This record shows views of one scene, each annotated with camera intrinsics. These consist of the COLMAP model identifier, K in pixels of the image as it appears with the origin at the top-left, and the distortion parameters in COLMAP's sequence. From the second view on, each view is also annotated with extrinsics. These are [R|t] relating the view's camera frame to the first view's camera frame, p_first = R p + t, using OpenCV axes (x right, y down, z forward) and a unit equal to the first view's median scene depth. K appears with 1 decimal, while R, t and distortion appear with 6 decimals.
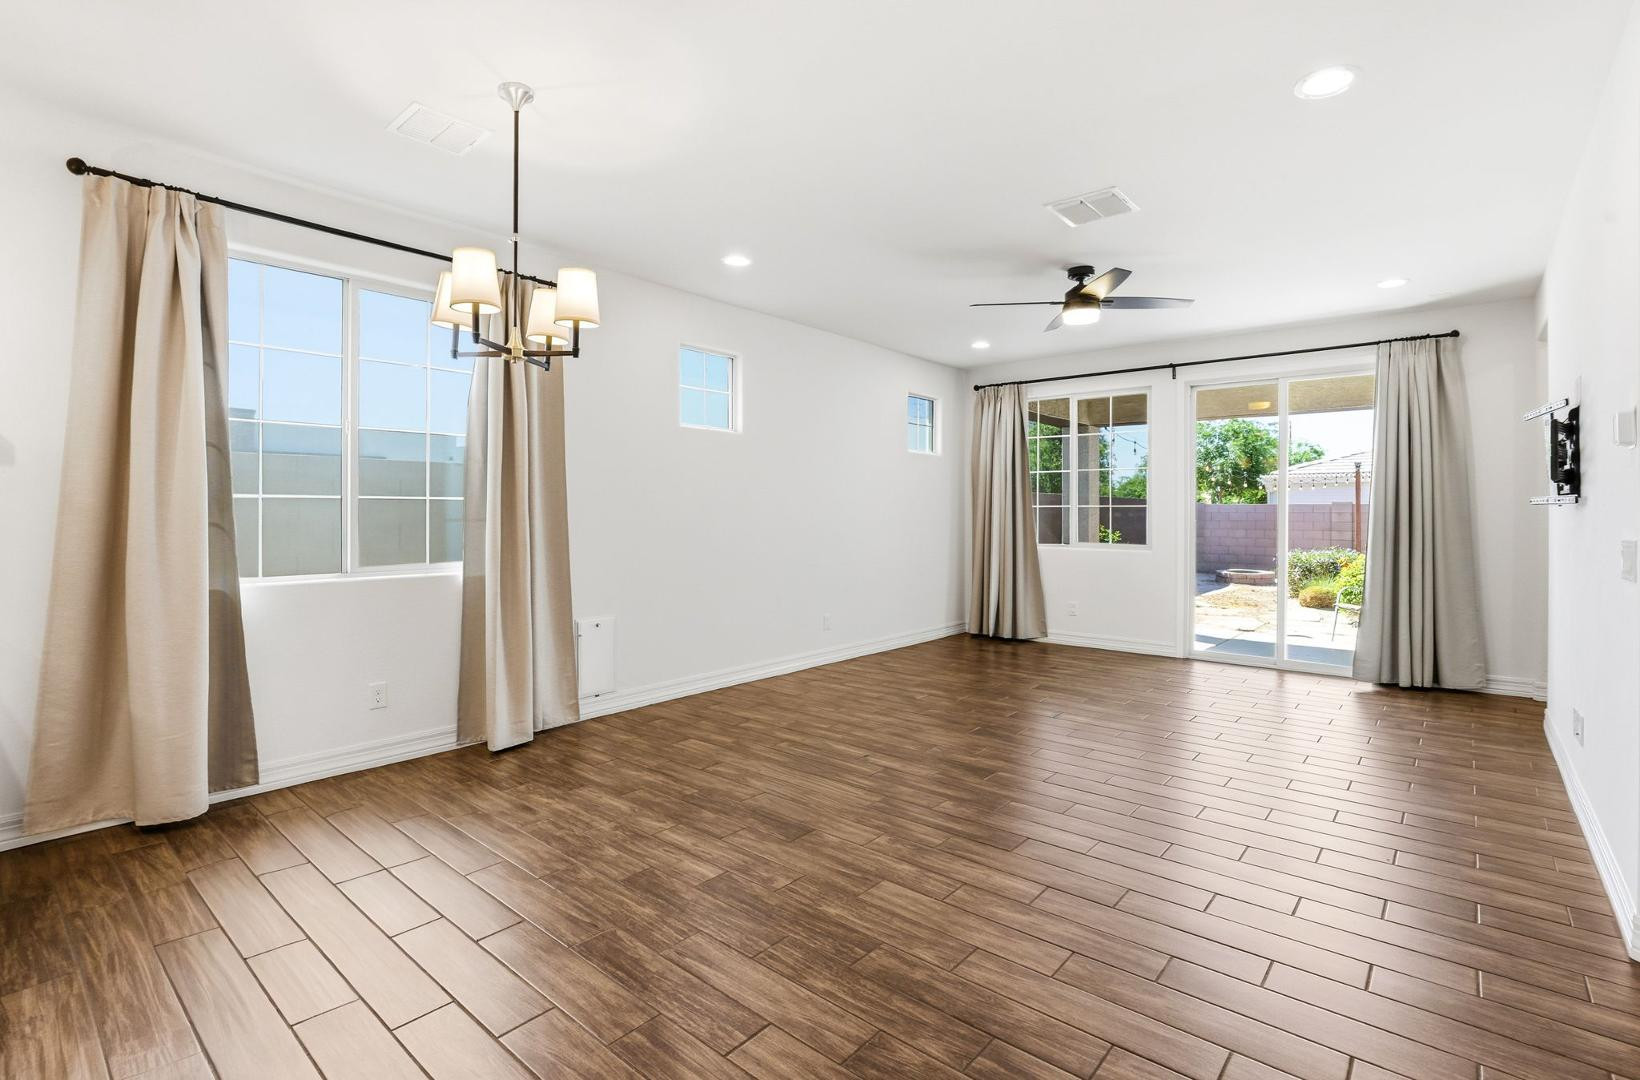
lens RADIAL K [[752.5, 0, 819.6], [0, 752.5, 527.6], [0, 0, 1]] dist [-0.019537, 0.000777]
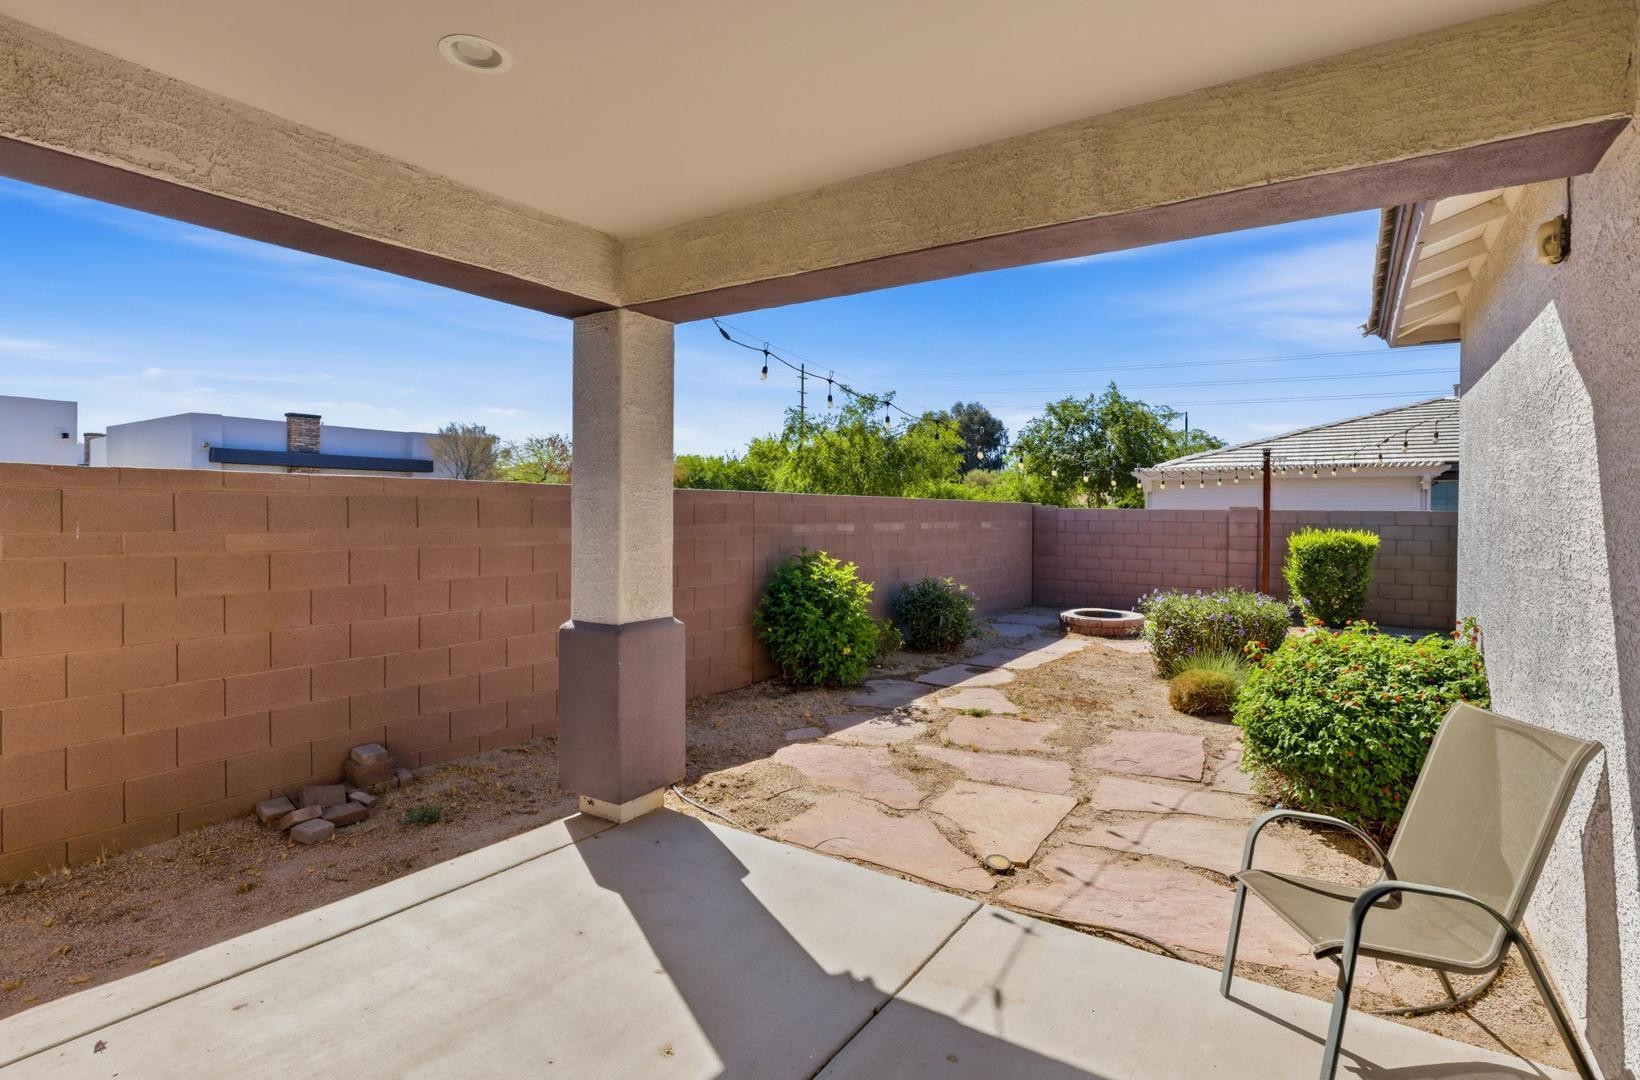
lens RADIAL K [[796.7, 0, 818.0], [0, 796.7, 523.2], [0, 0, 1]] dist [0.000746, -0.000012]
pose [[0.992392, 0.003090, 0.123079, 0.509671], [-0.002537, 0.999986, -0.004653, -0.035328], [-0.123091, 0.004305, 0.992386, 0.735988]]
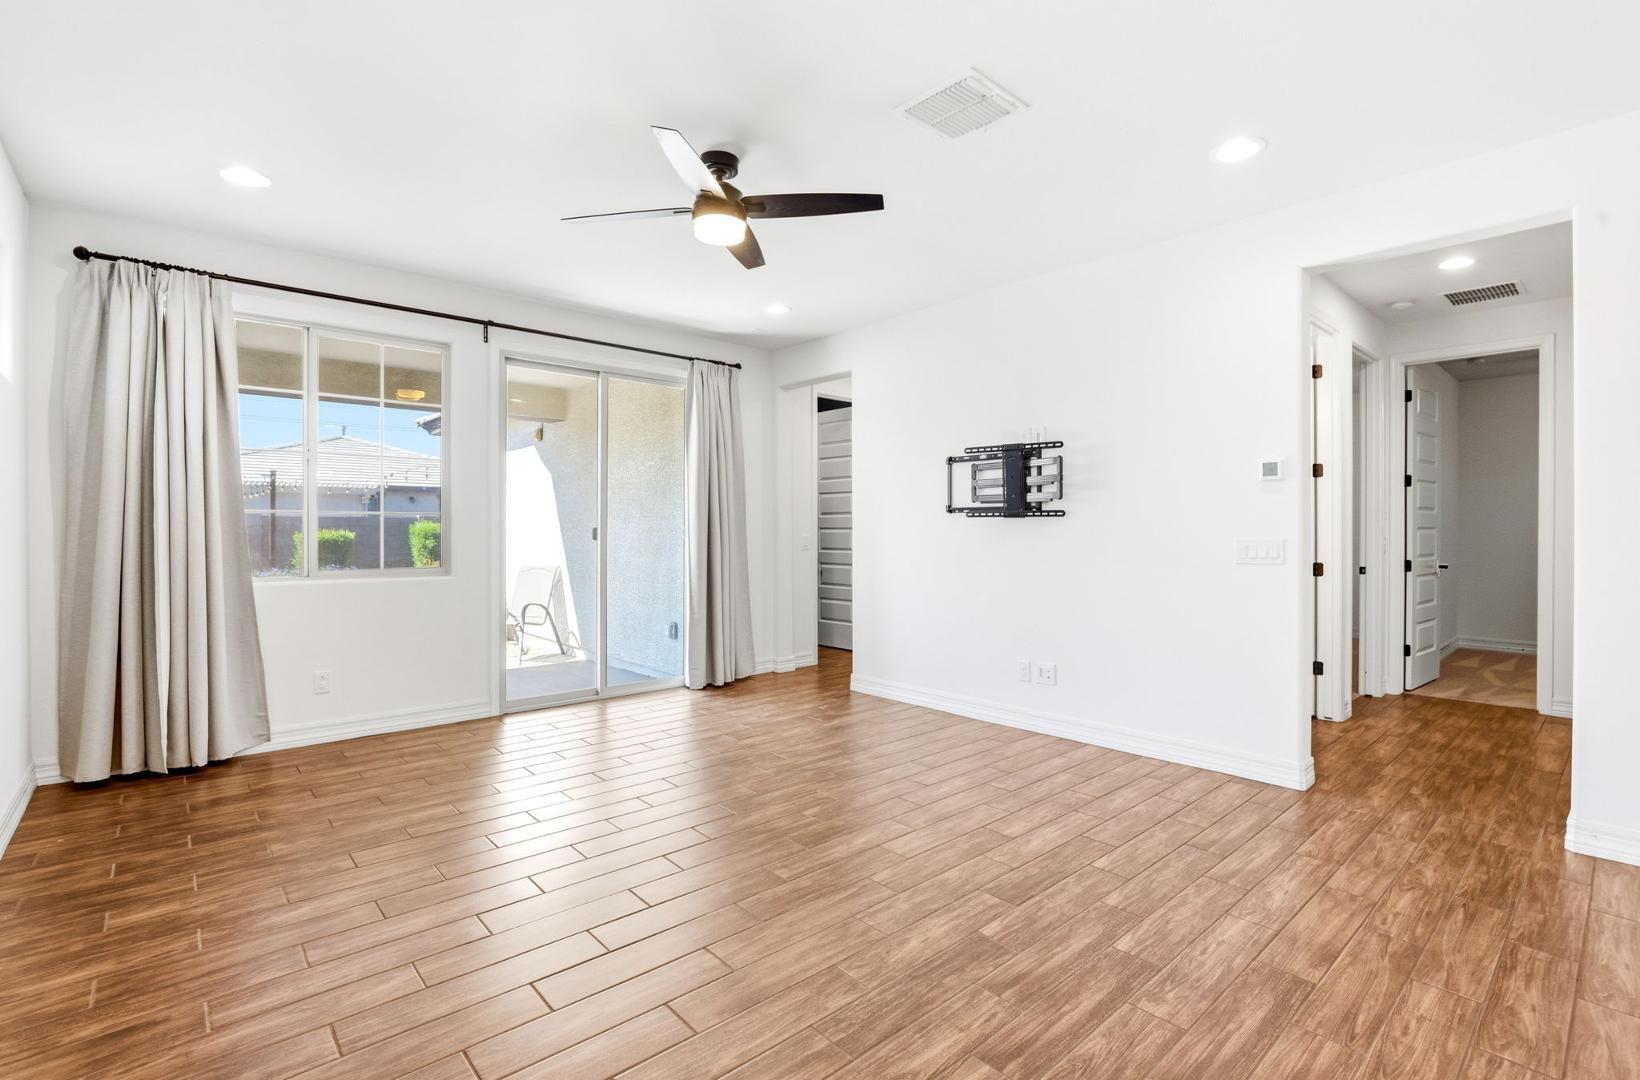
lens RADIAL K [[752.5, 0, 819.9], [0, 752.5, 530.0], [0, 0, 1]] dist [-0.019537, 0.000777]
pose [[0.136229, -0.002222, 0.990675, -0.176677], [0.020043, 0.999799, -0.000514, -0.003954], [-0.990475, 0.019926, 0.136246, 0.470572]]
